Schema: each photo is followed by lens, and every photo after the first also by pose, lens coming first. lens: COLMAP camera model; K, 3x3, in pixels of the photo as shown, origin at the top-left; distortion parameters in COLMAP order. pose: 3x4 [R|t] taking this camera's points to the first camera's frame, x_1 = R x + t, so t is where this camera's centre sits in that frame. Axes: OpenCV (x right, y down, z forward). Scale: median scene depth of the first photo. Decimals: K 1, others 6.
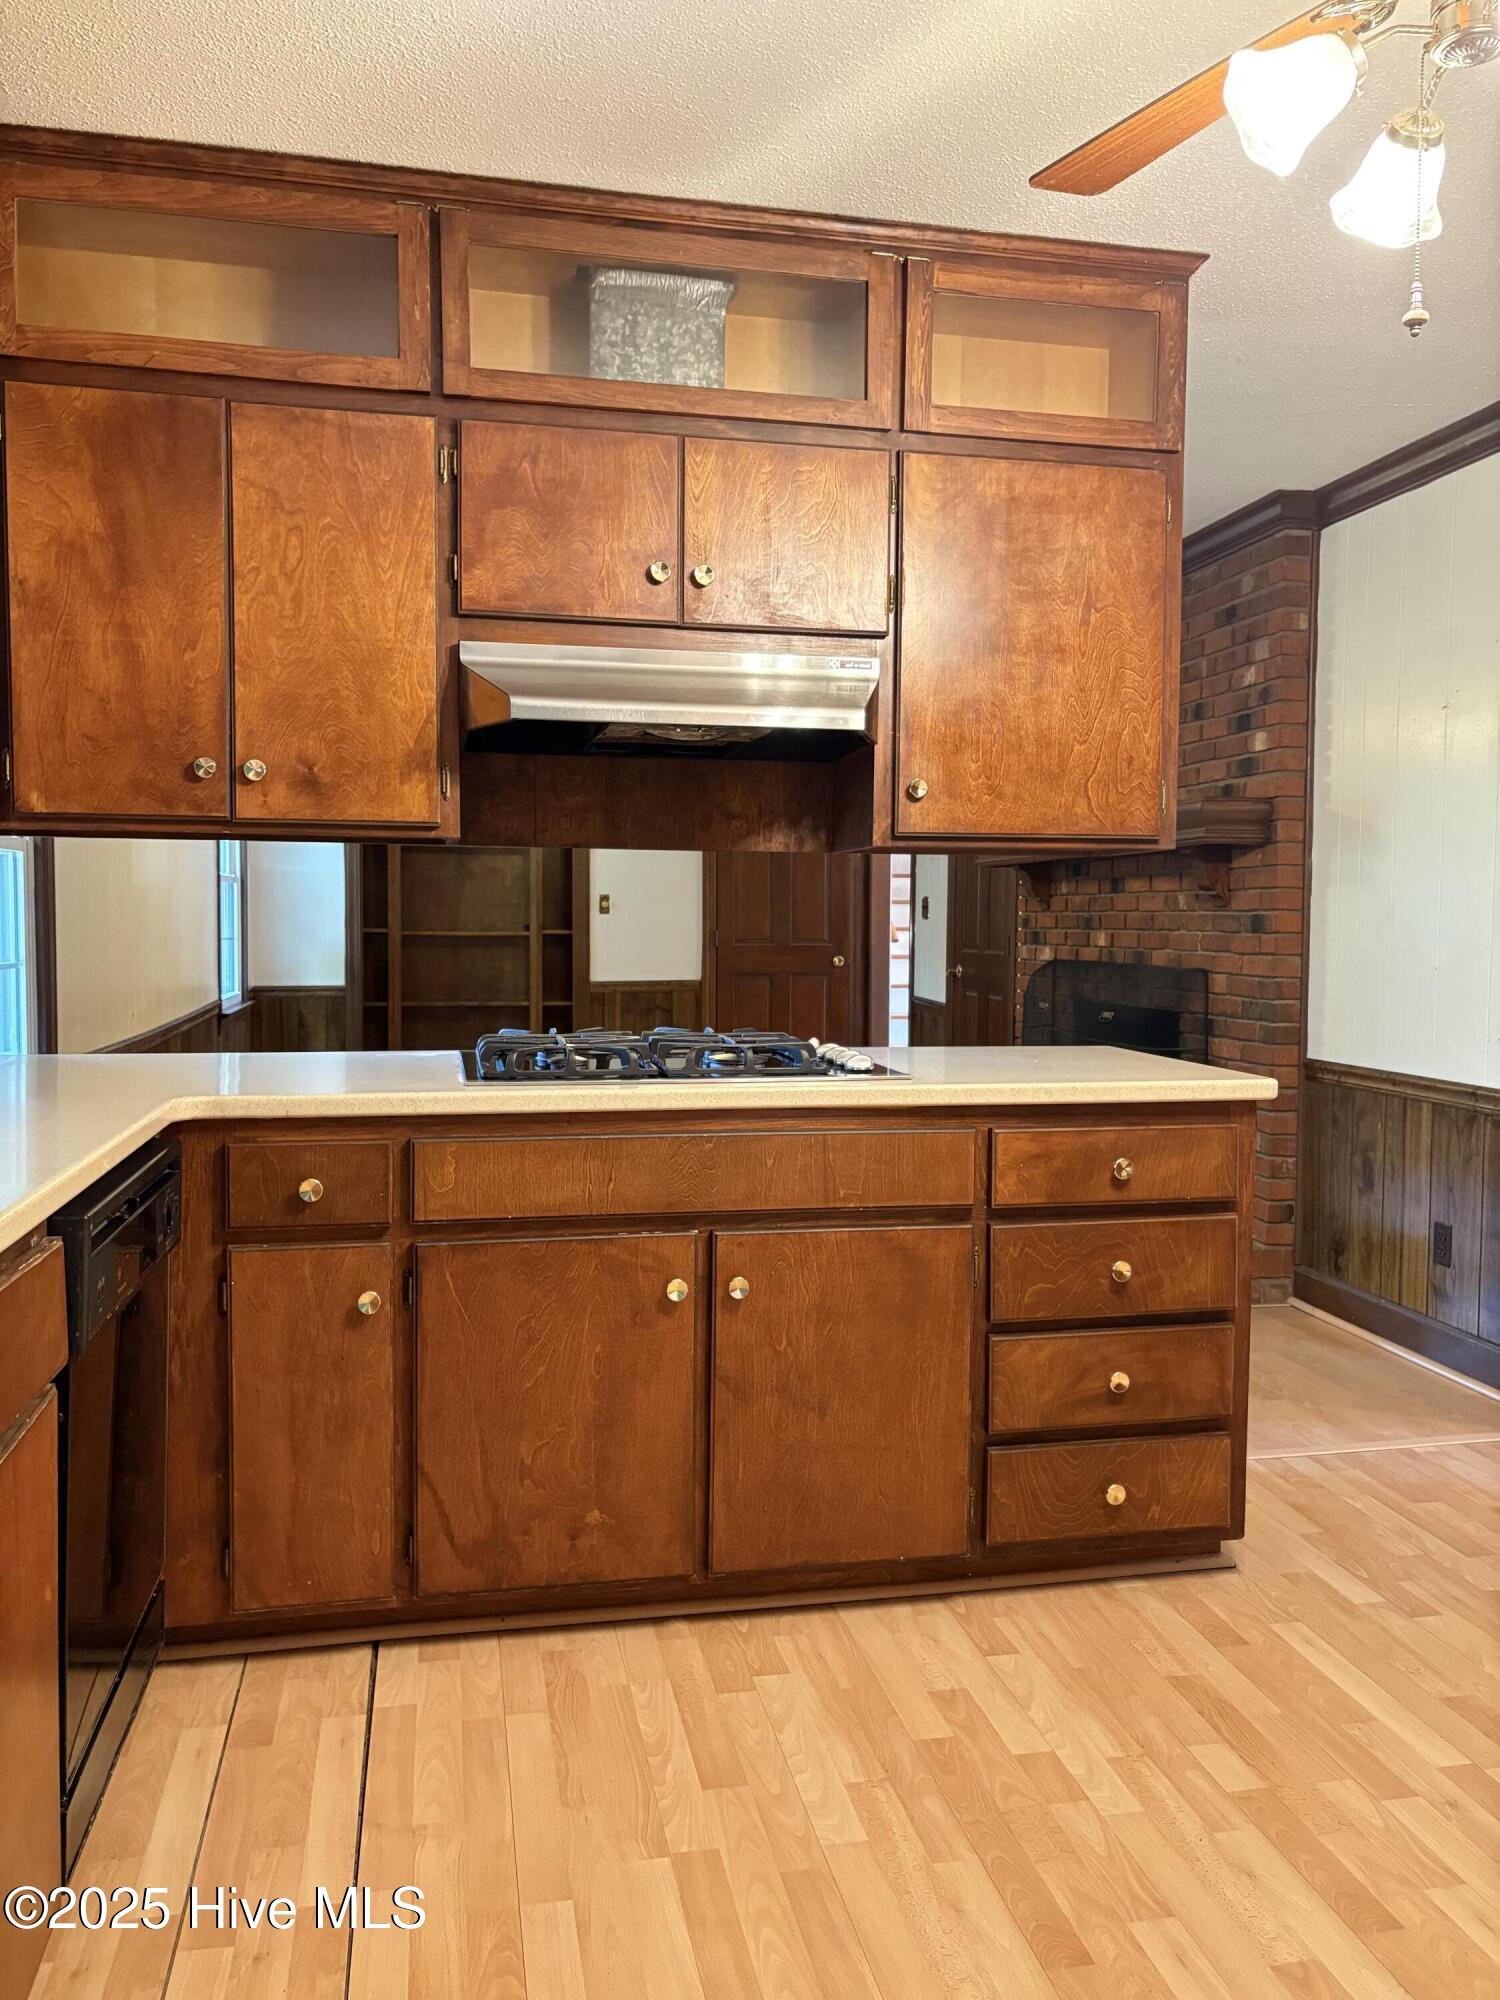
lens RADIAL K [[1518.8, 0, 748.6], [0, 1518.8, 991.2], [0, 0, 1]] dist [0.023680, -0.026297]
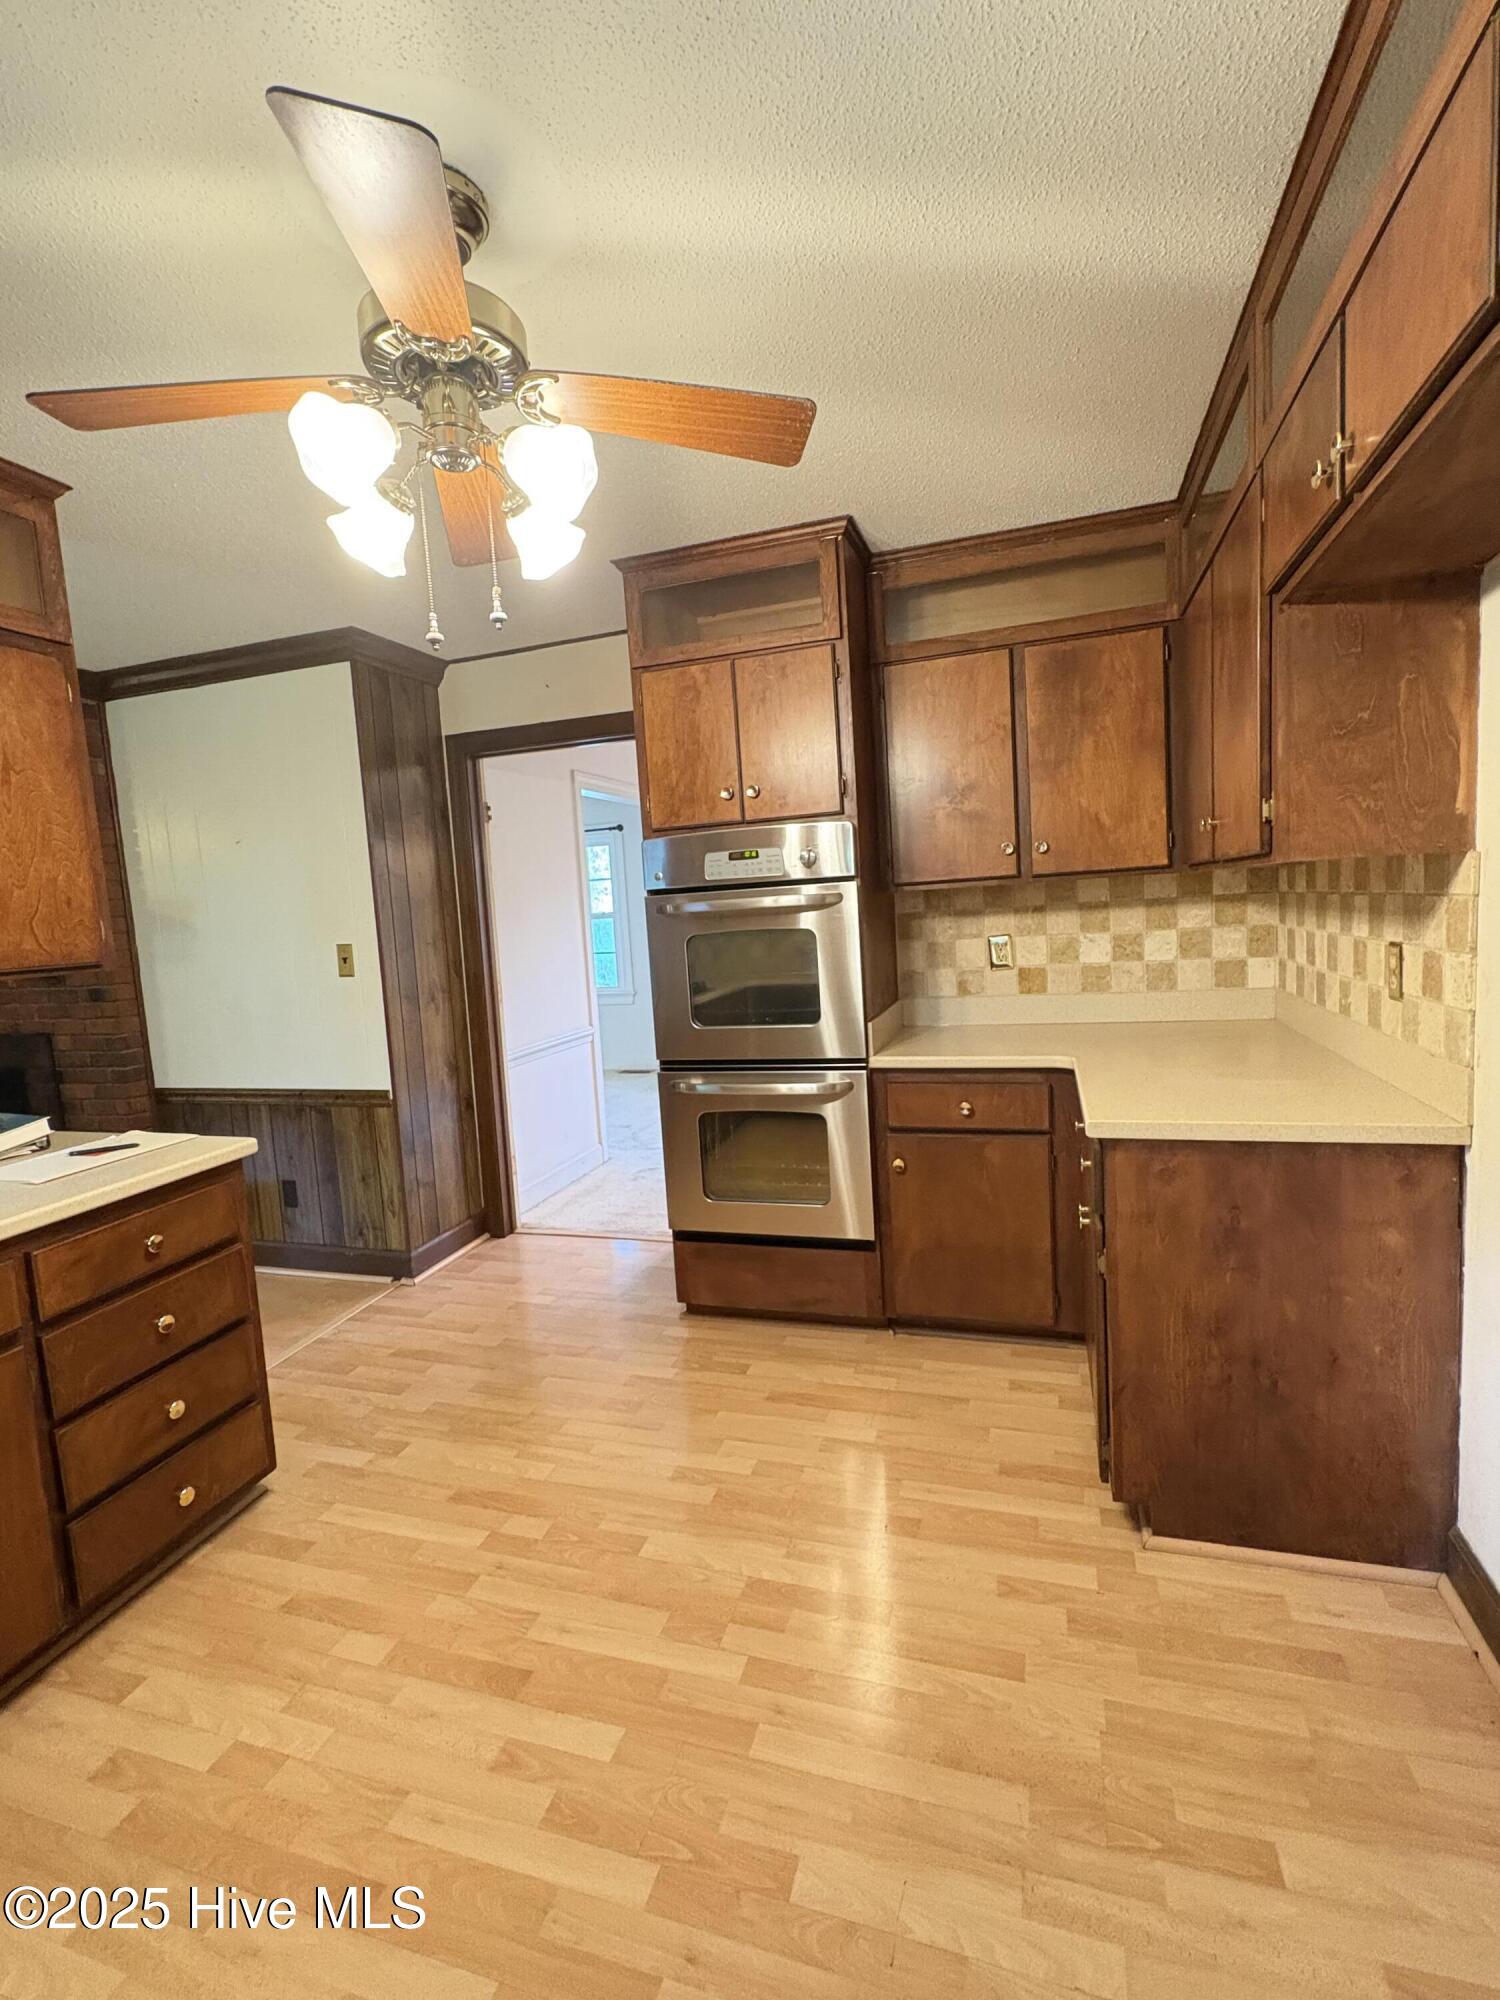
lens RADIAL K [[900.0, 0, 750.0], [0, 900.0, 1000.0], [0, 0, 1]] dist [0.001783, -0.000163]
pose [[0.485438, -0.126264, 0.865105, -0.124180], [0.101774, 0.990950, 0.087523, -0.092101], [-0.868327, 0.045558, 0.493895, 0.212220]]
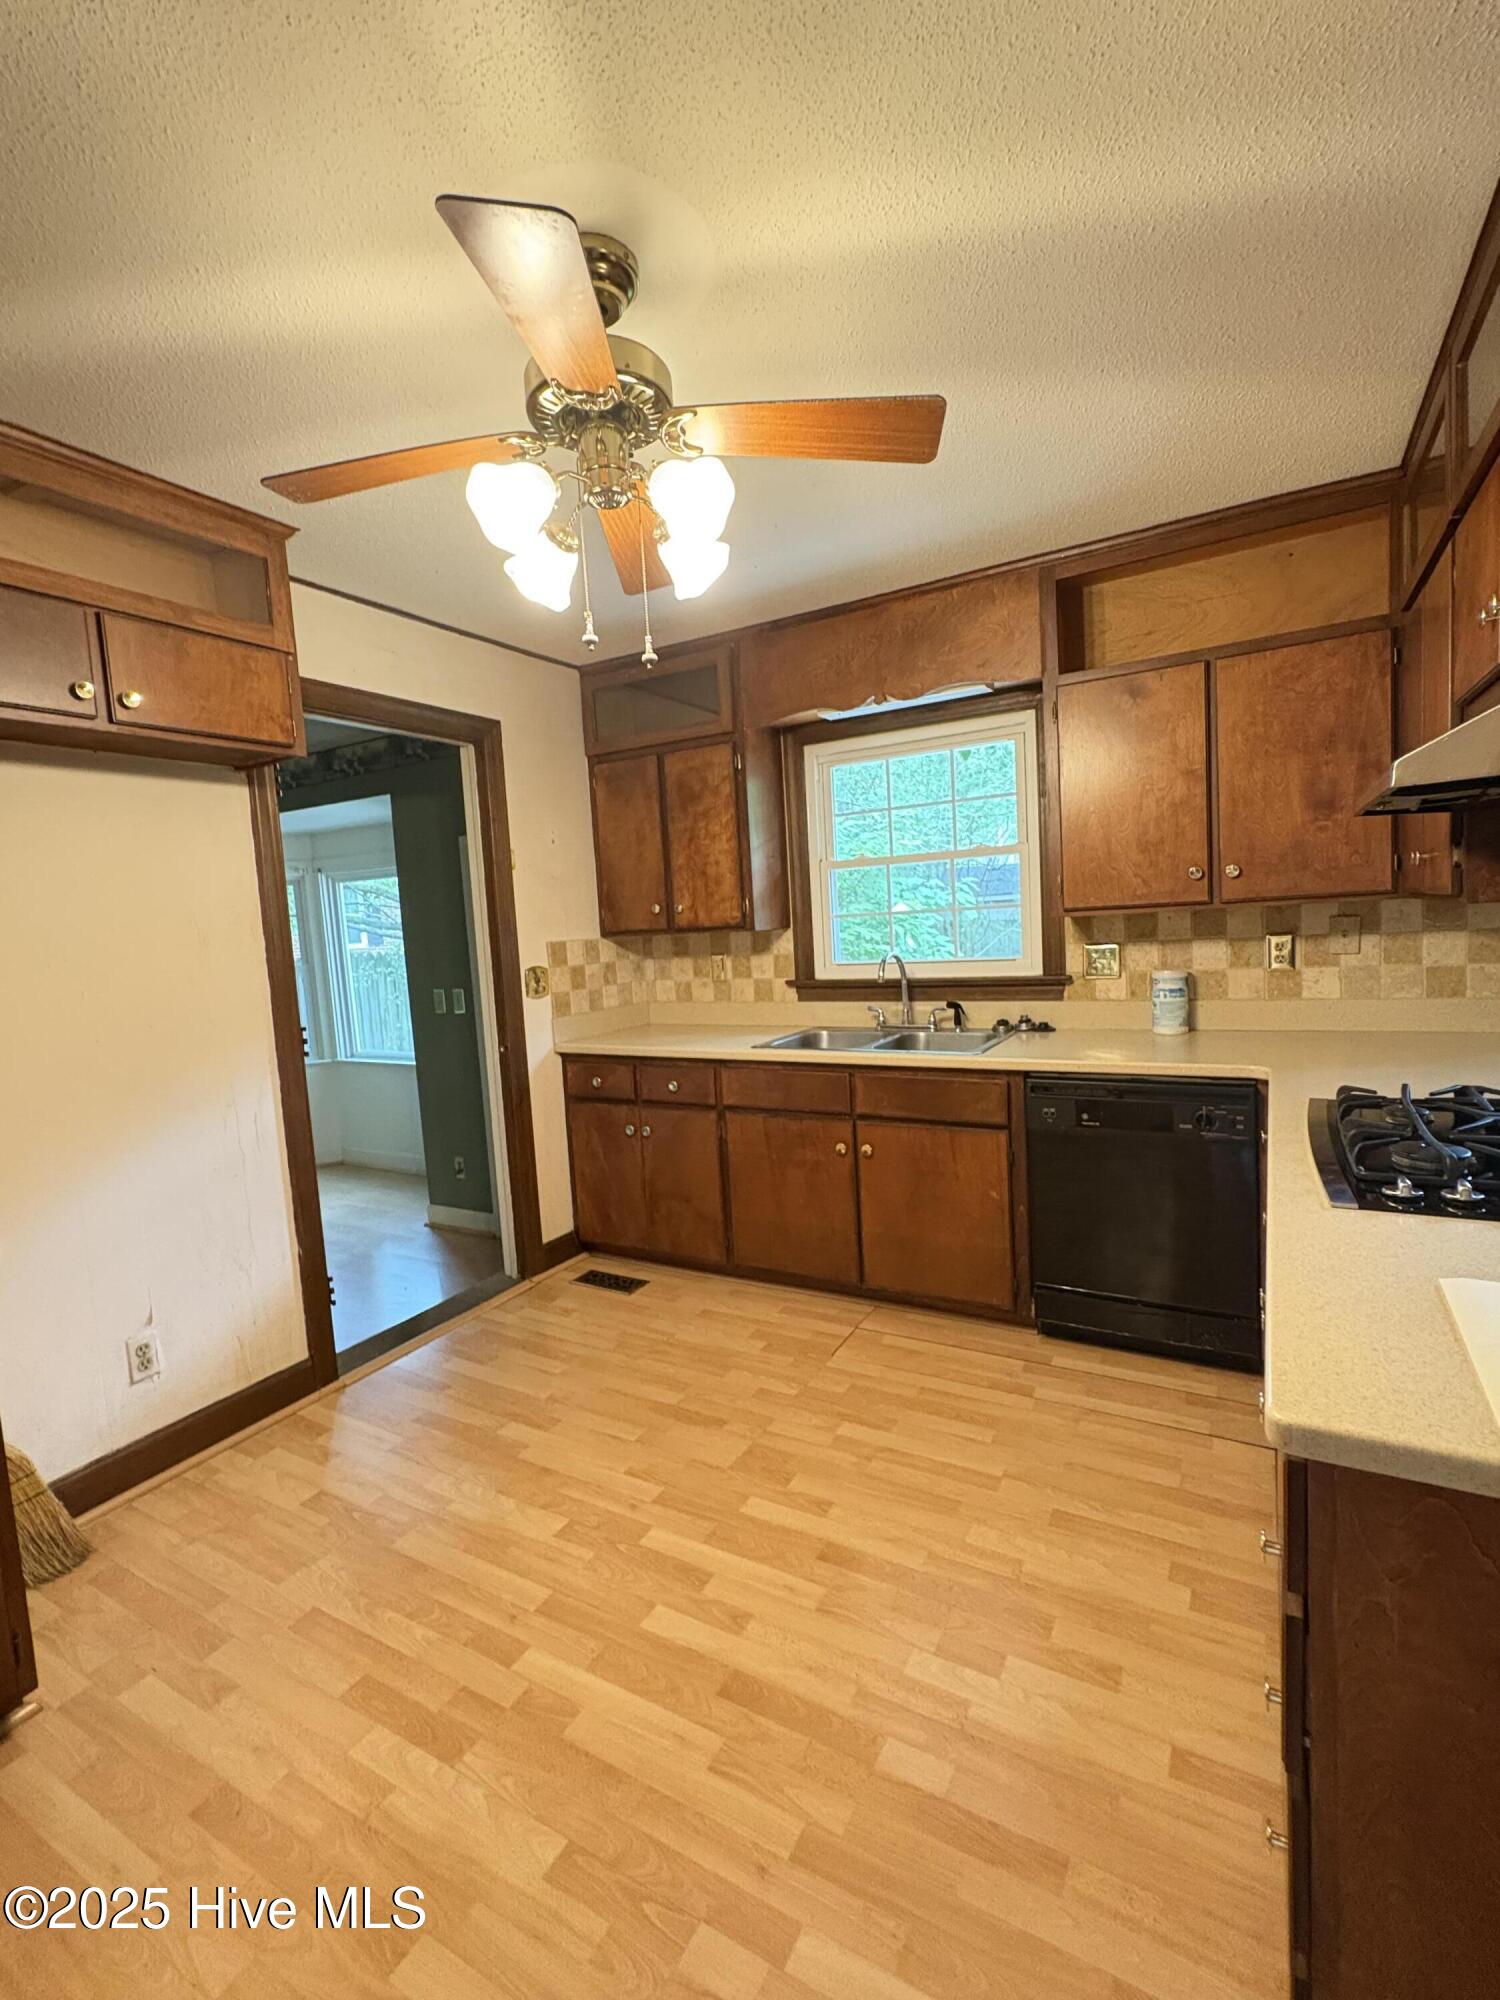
lens RADIAL K [[900.0, 0, 750.0], [0, 900.0, 1000.0], [0, 0, 1]] dist [0.001783, -0.000163]
pose [[-0.659512, 0.101101, -0.744864, 0.689003], [0.019247, 0.992860, 0.117719, -0.124468], [0.751447, 0.063301, -0.656750, 1.074276]]
